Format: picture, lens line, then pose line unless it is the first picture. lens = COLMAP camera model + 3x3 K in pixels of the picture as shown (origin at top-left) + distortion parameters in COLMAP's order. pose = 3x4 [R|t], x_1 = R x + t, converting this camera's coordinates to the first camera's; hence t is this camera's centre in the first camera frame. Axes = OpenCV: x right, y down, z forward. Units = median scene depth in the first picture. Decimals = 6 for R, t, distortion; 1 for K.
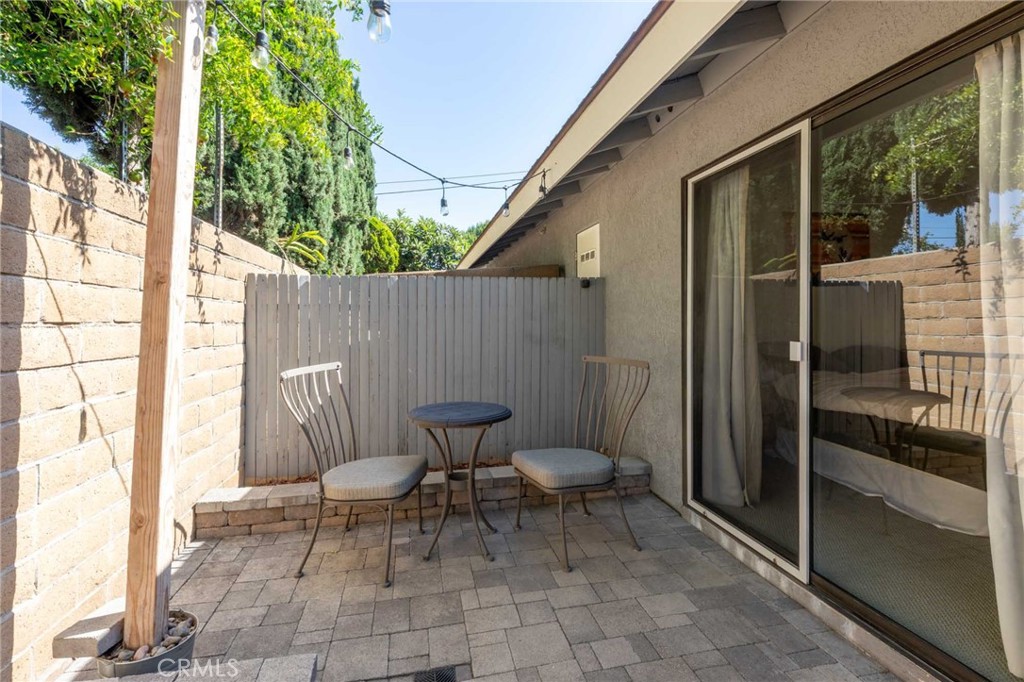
lens RADIAL K [[465.5, 0, 513.8], [0, 465.5, 331.4], [0, 0, 1]] dist [0.000216, 0.000033]
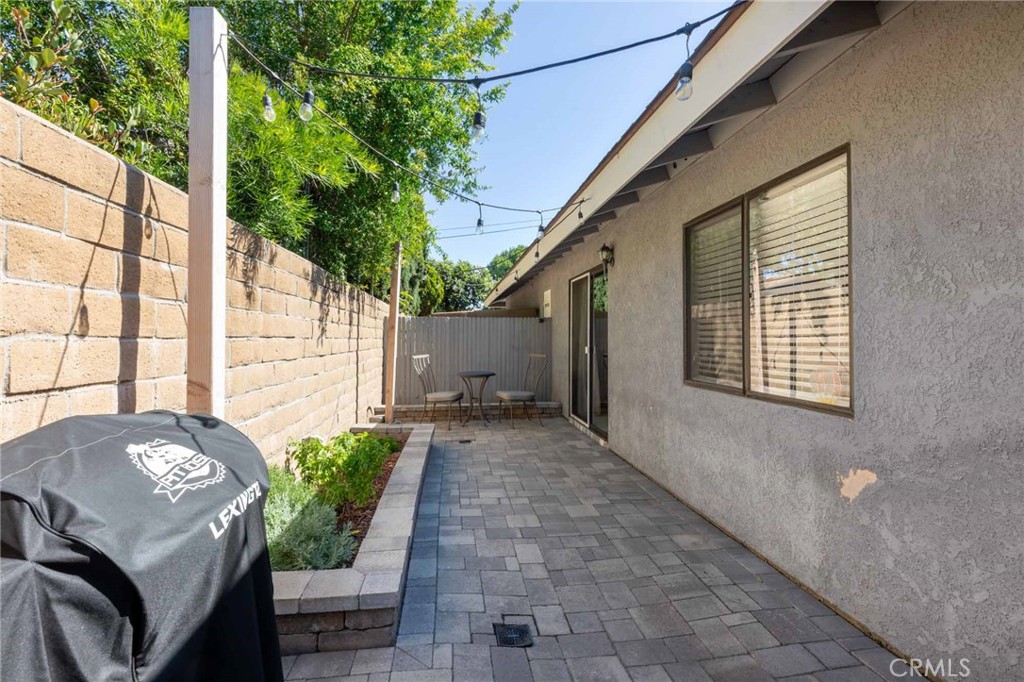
lens RADIAL K [[465.5, 0, 512.5], [0, 465.5, 339.2], [0, 0, 1]] dist [0.000216, 0.000033]
pose [[0.996846, 0.005740, -0.079151, 0.172655], [-0.007218, 0.999805, -0.018396, 0.015091], [0.079030, 0.018909, 0.996693, -0.927149]]
